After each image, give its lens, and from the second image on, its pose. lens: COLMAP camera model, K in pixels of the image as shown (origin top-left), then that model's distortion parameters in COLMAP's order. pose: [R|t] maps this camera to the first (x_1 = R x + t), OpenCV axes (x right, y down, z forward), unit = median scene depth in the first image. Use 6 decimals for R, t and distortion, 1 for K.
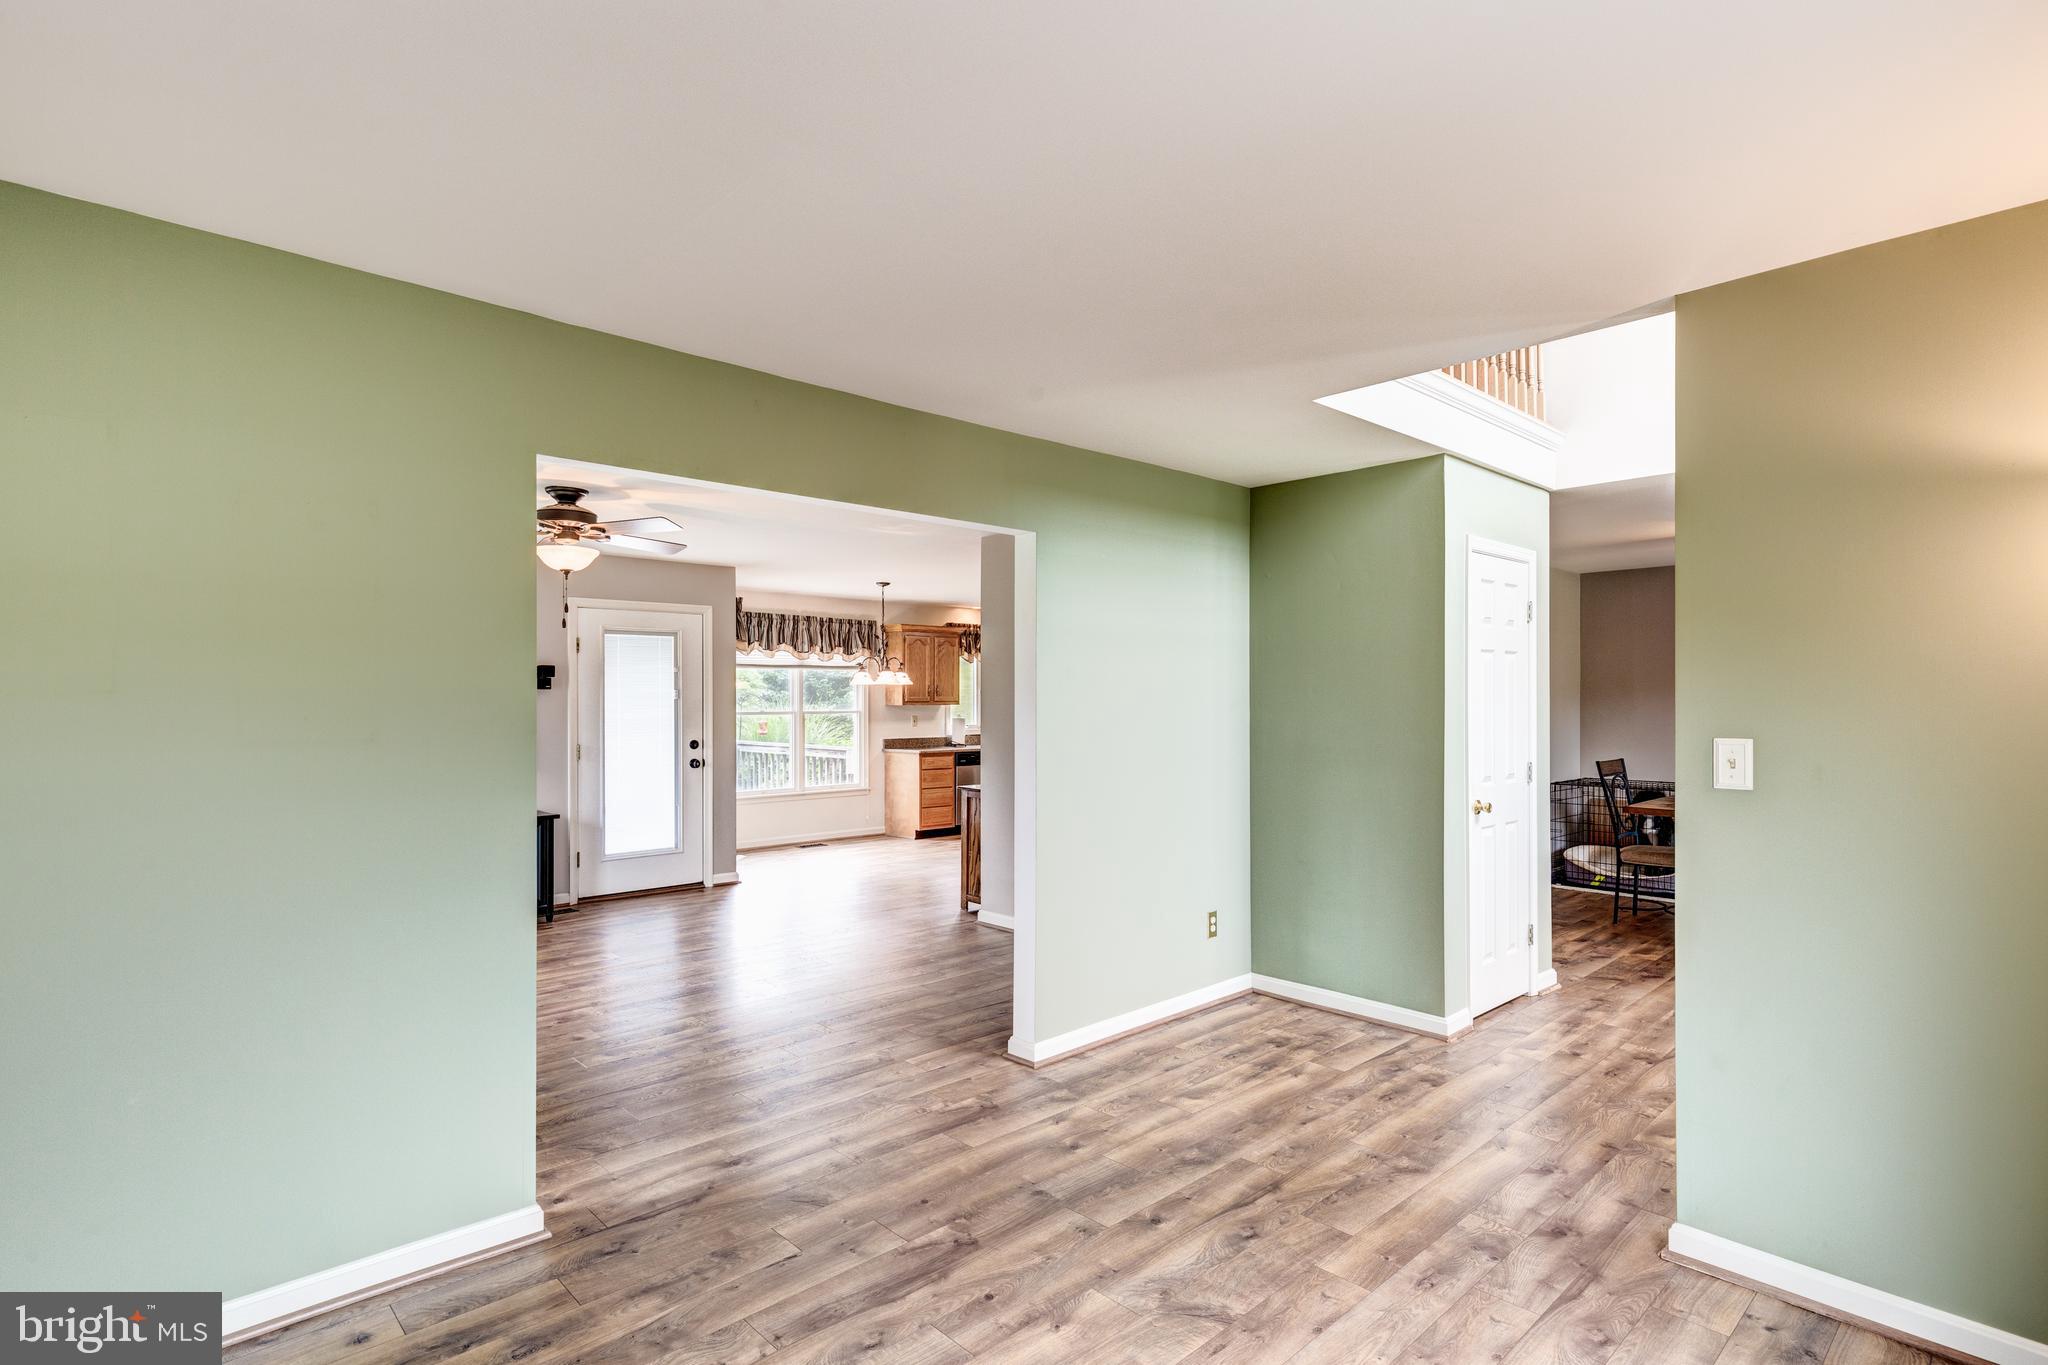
lens RADIAL K [[1034.9, 0, 1028.7], [0, 1034.9, 689.2], [0, 0, 1]] dist [0.000256, 0.000137]
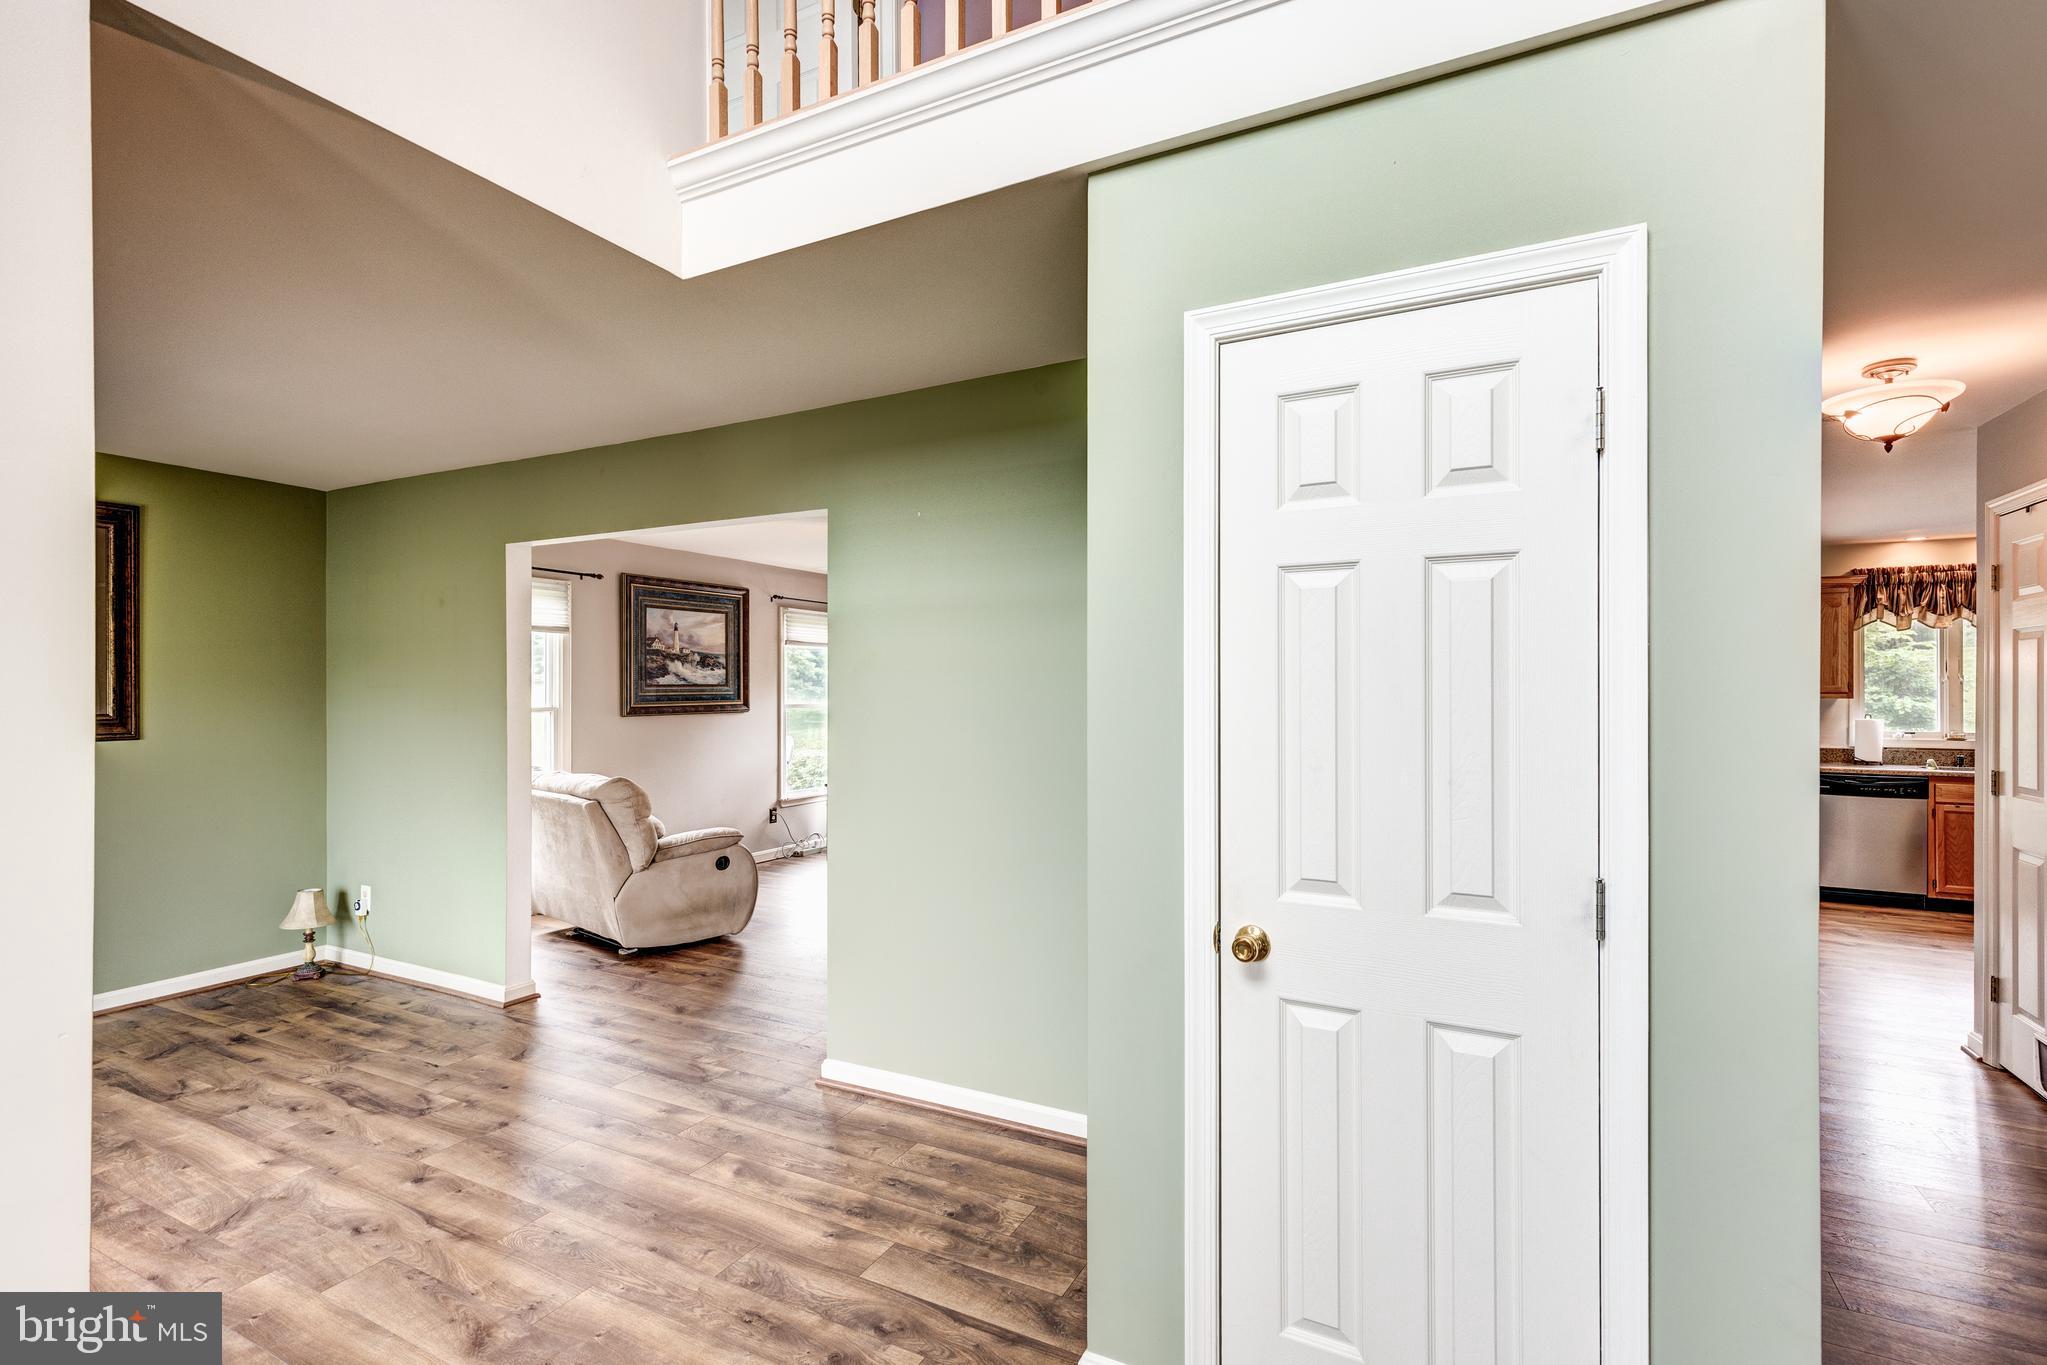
lens RADIAL K [[954.1, 0, 1023.5], [0, 954.1, 682.5], [0, 0, 1]] dist [0.005143, 0.000156]
pose [[0.318799, -0.006984, -0.947797, 0.861448], [0.009027, 0.999950, -0.004332, 0.009369], [0.947779, -0.007175, 0.318846, 0.878209]]
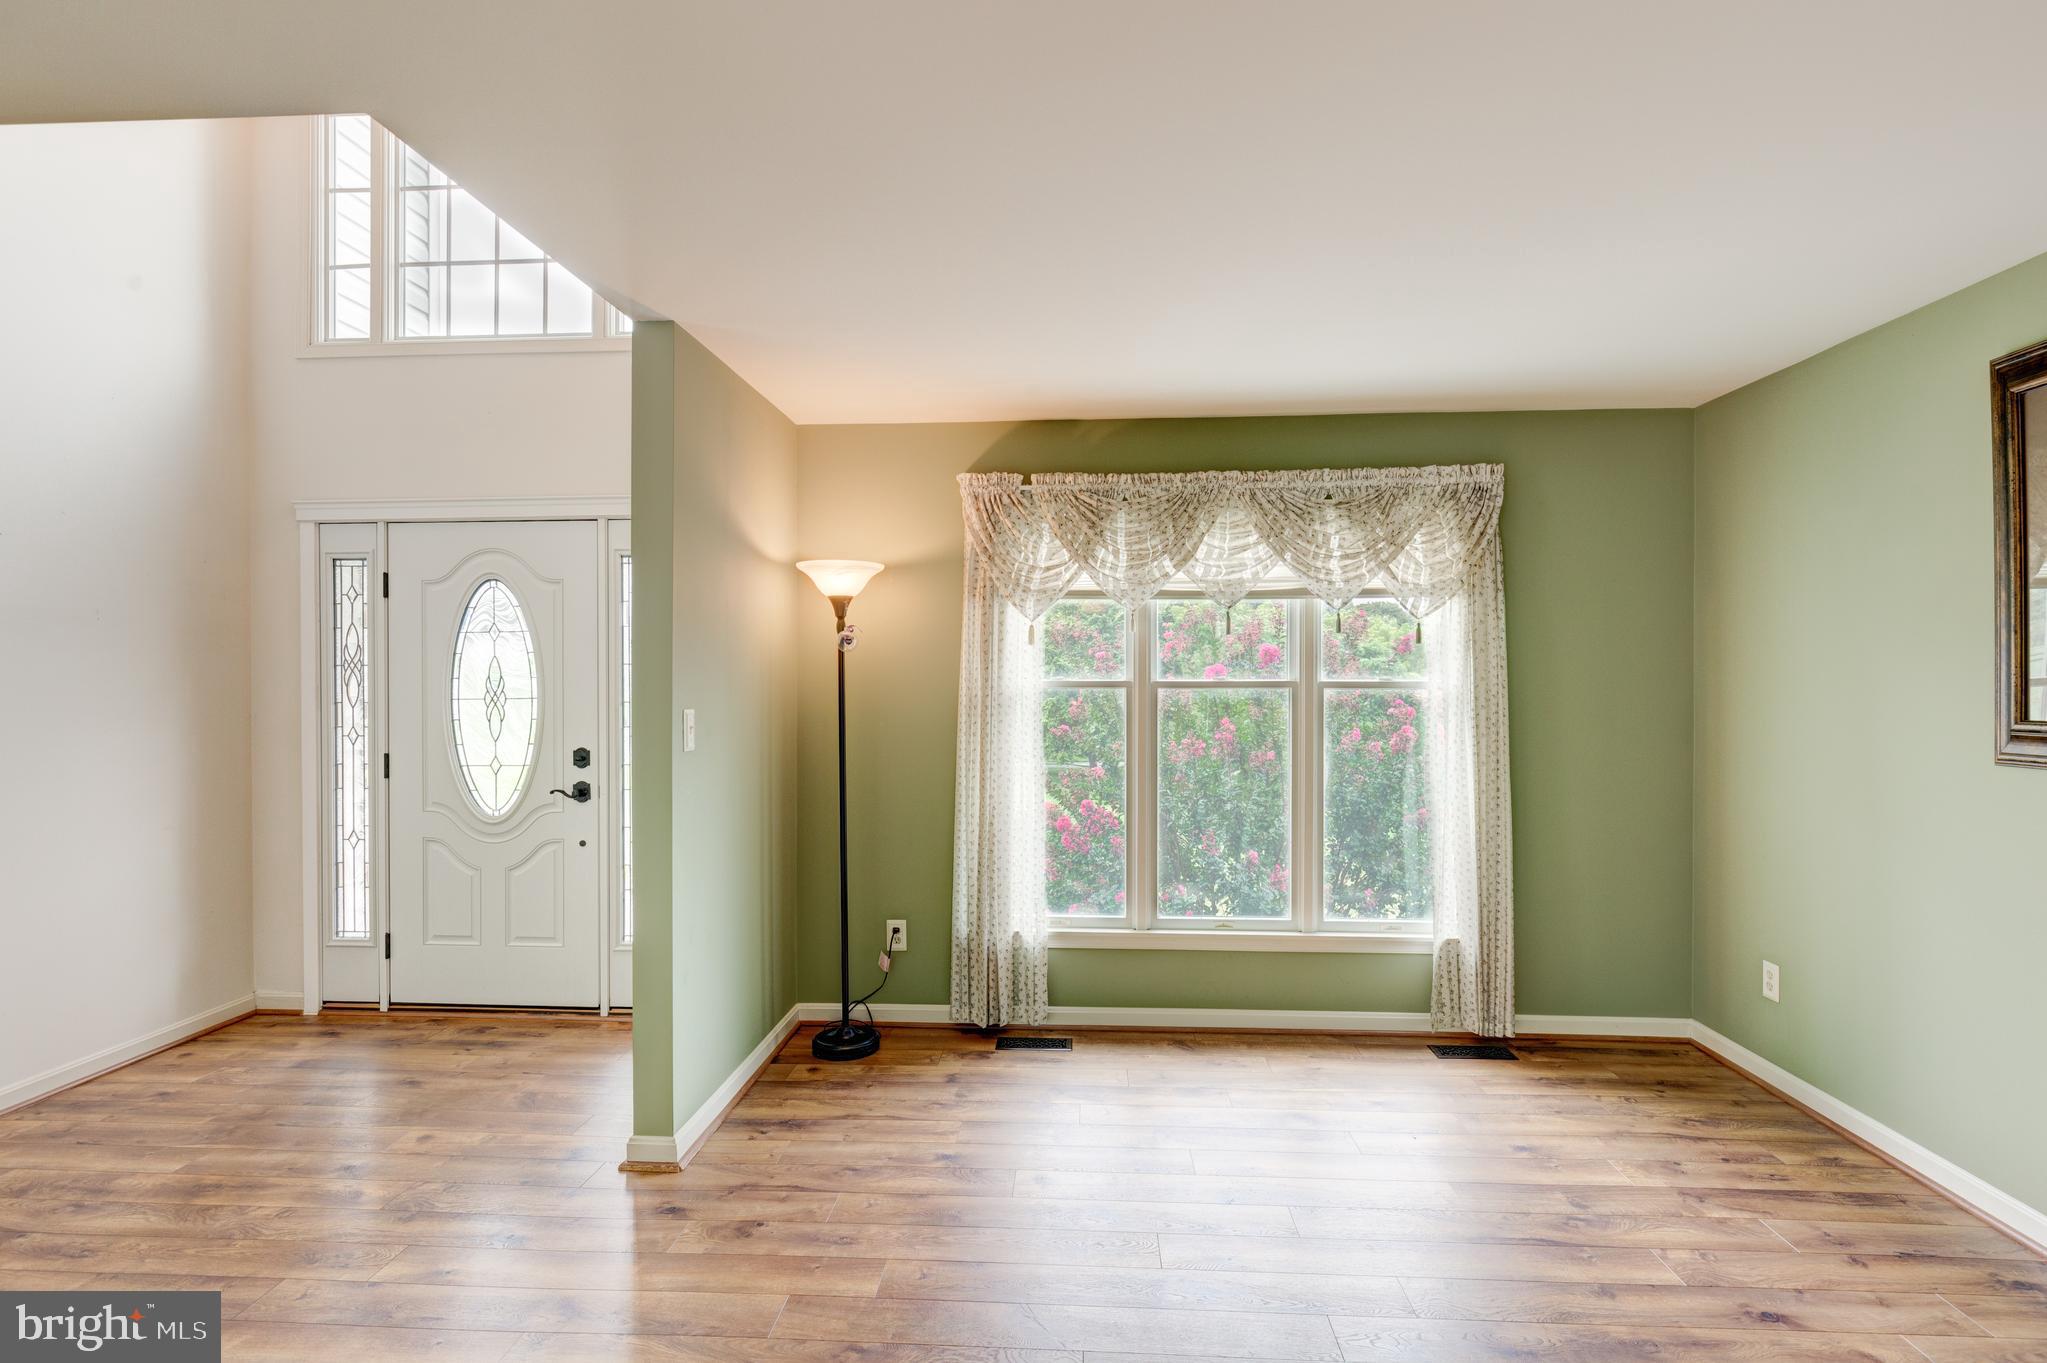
lens RADIAL K [[1037.5, 0, 1023.5], [0, 1037.5, 681.5], [0, 0, 1]] dist [0.000917, -0.000296]
pose [[-0.674688, -0.002643, 0.738099, -0.310377], [-0.003159, 0.999995, 0.000693, 0.008254], [-0.738097, -0.001864, -0.674692, 0.970932]]
